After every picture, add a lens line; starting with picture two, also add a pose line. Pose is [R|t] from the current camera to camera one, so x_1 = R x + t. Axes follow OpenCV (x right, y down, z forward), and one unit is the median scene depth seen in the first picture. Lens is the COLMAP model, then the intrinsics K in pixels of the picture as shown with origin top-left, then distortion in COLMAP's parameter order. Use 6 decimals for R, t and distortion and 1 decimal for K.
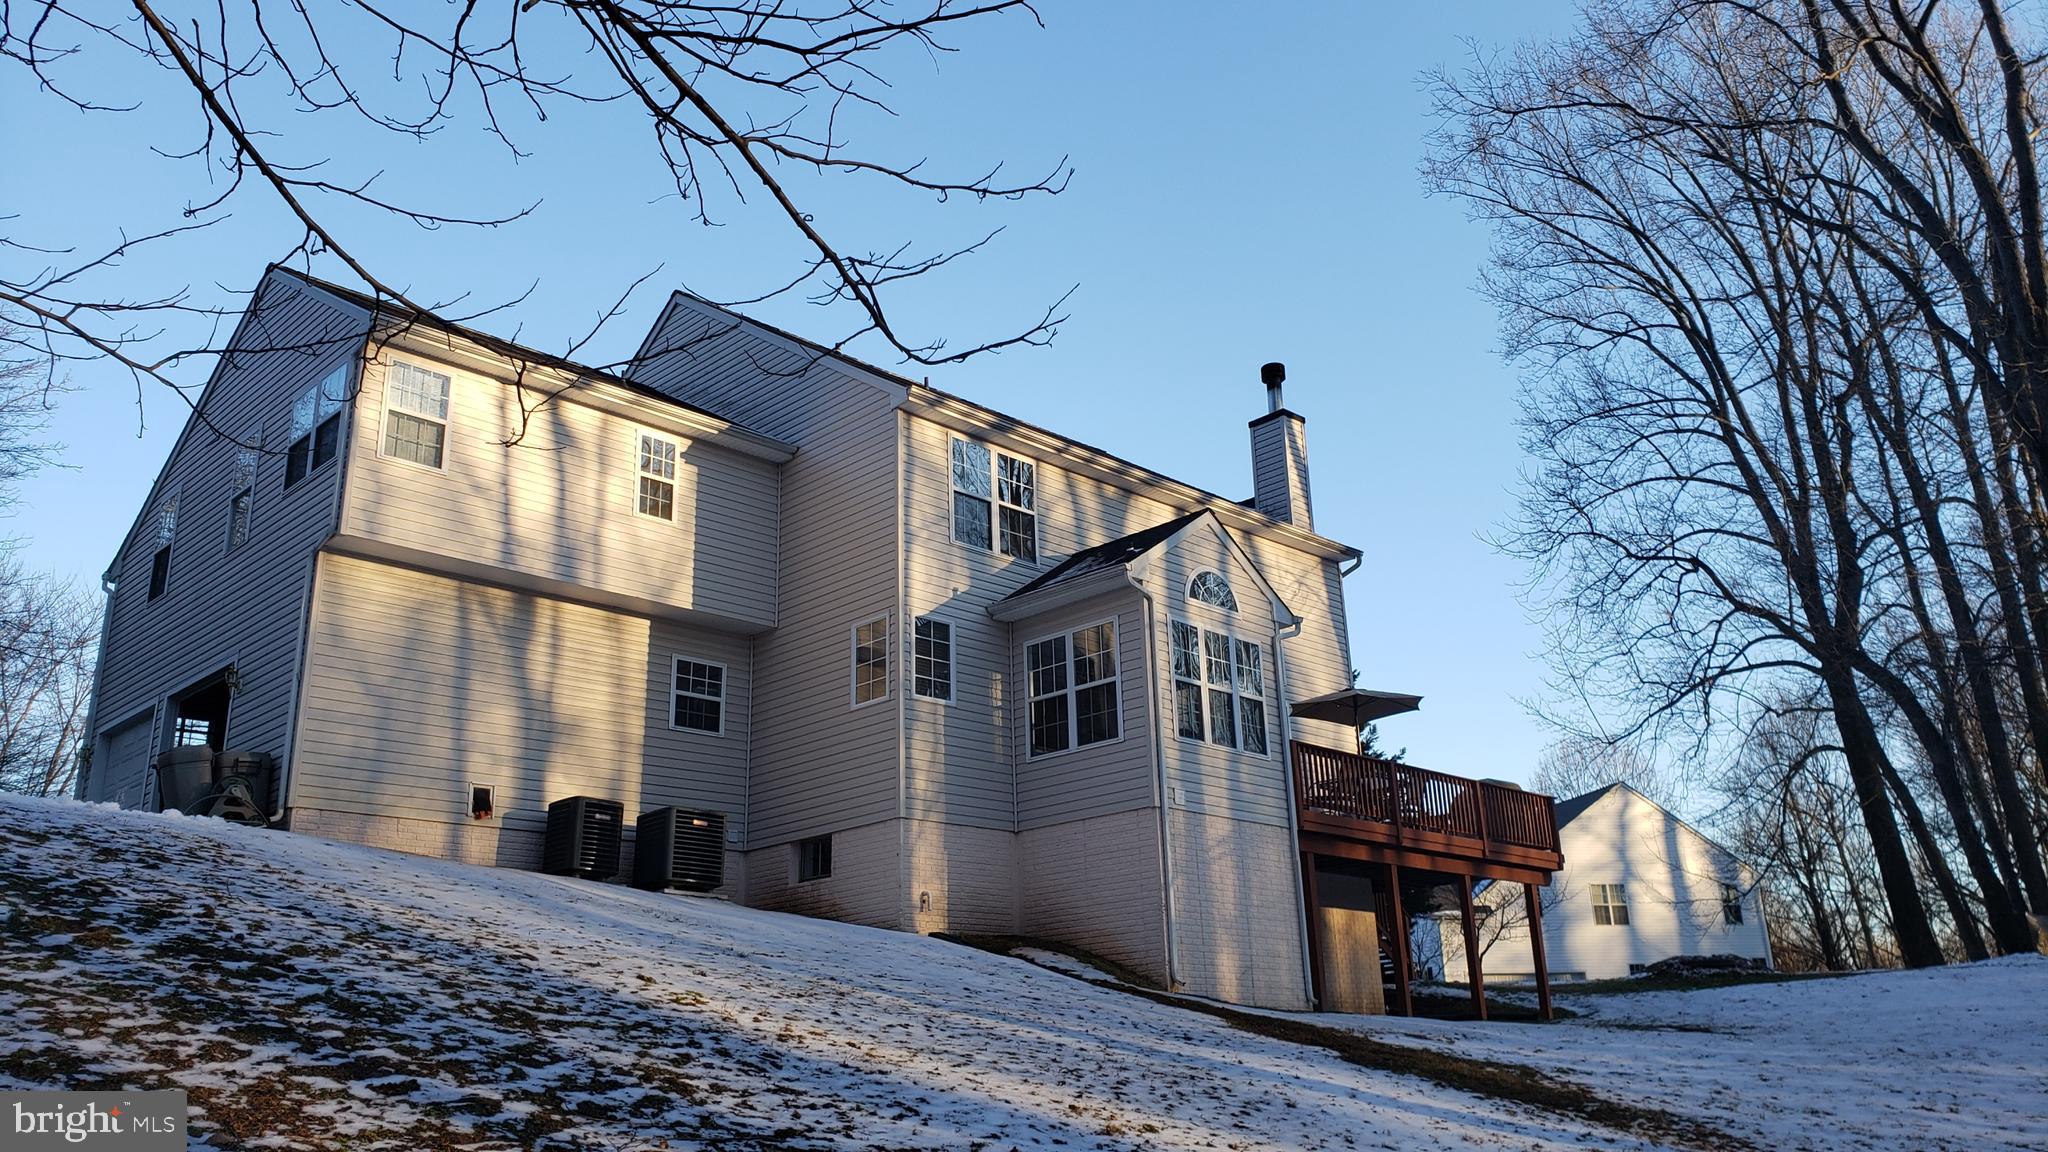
lens RADIAL K [[1546.1, 0, 1024.0], [0, 1546.1, 576.0], [0, 0, 1]] dist [0.199265, -0.626860]
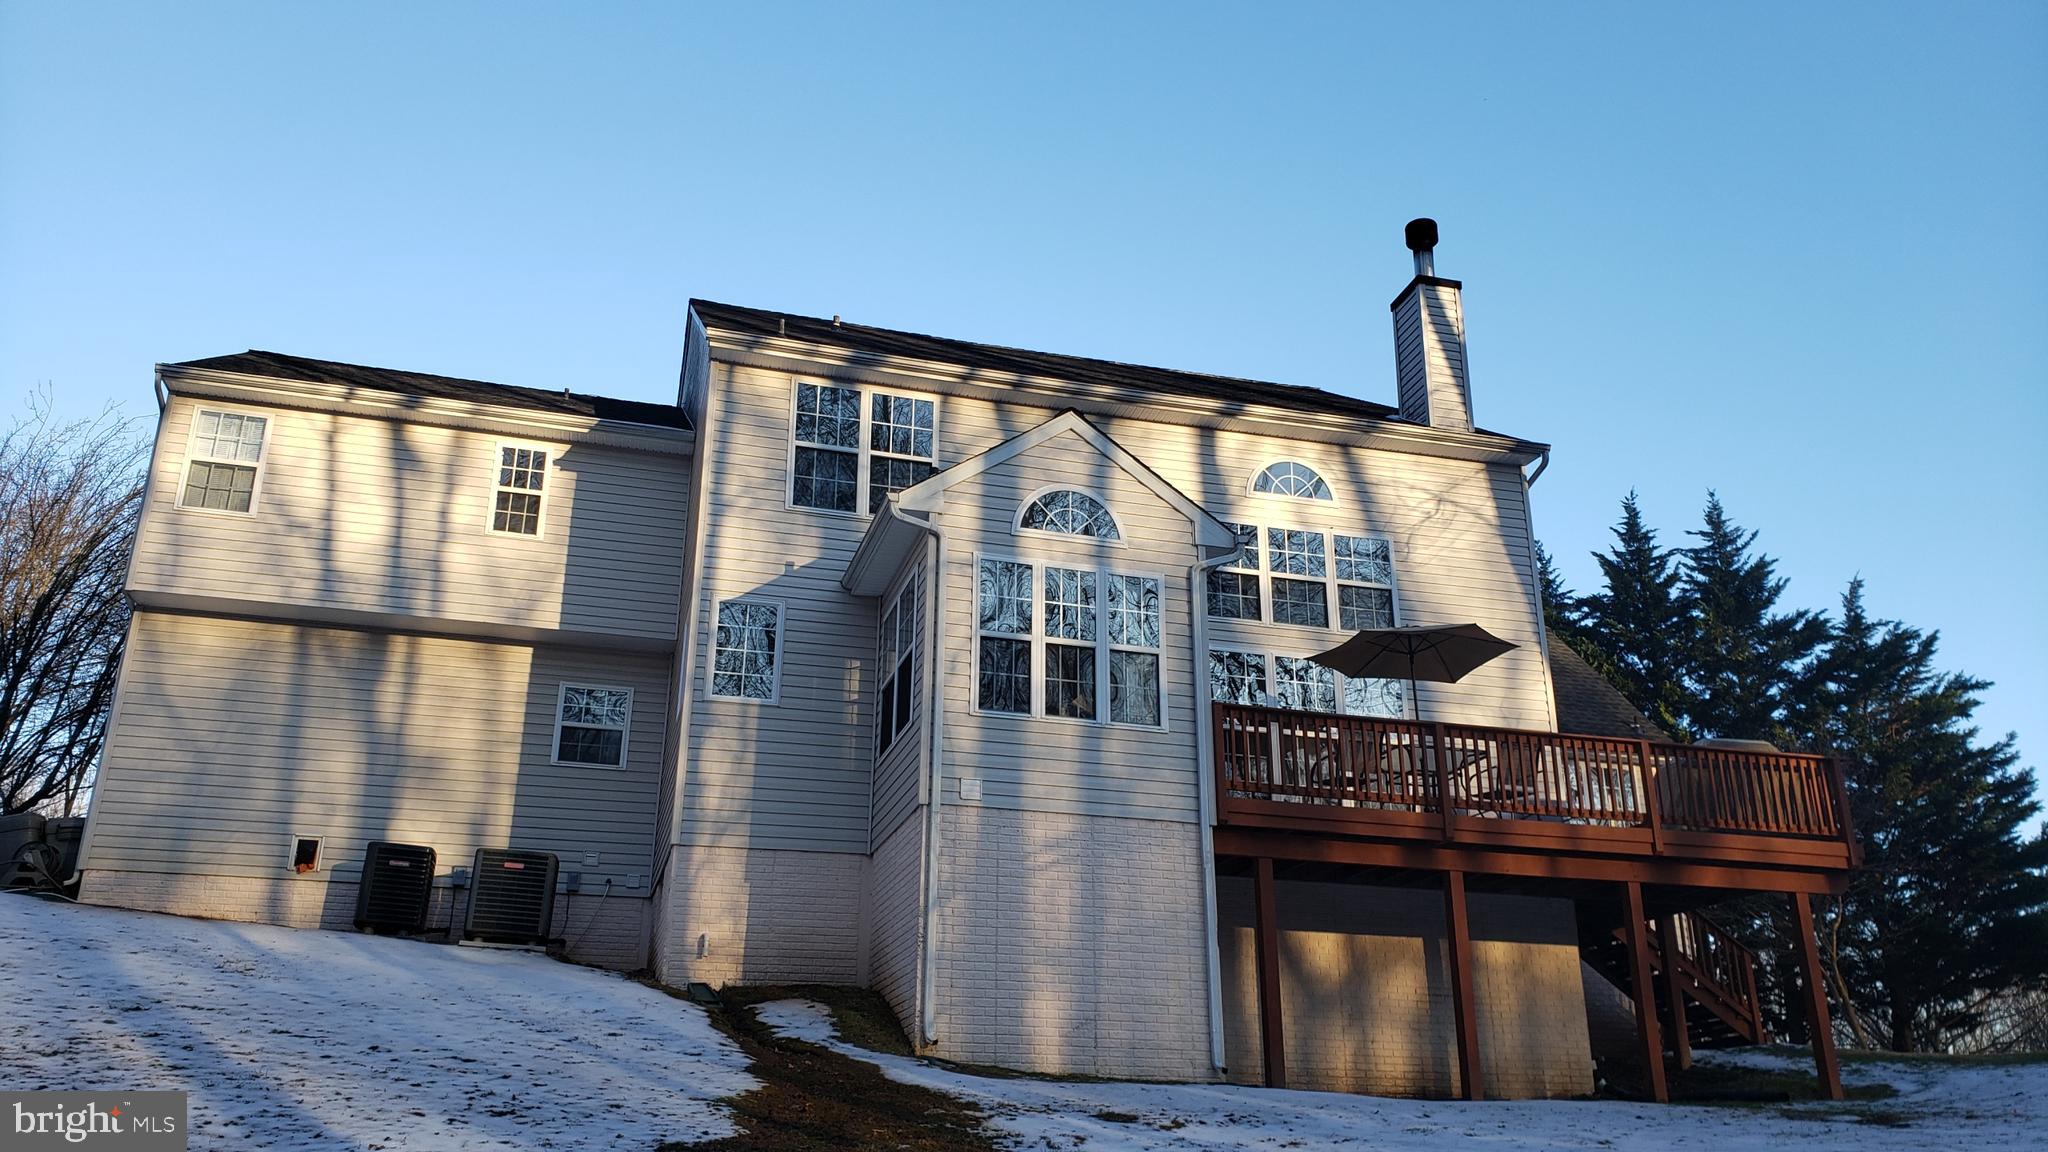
lens RADIAL K [[1656.4, 0, 1024.0], [0, 1656.4, 576.0], [0, 0, 1]] dist [0.021339, -0.002561]
pose [[0.876621, -0.142589, -0.459570, 0.476625], [0.121775, 0.989735, -0.074797, 0.098046], [0.465518, 0.009604, 0.884986, 0.292728]]
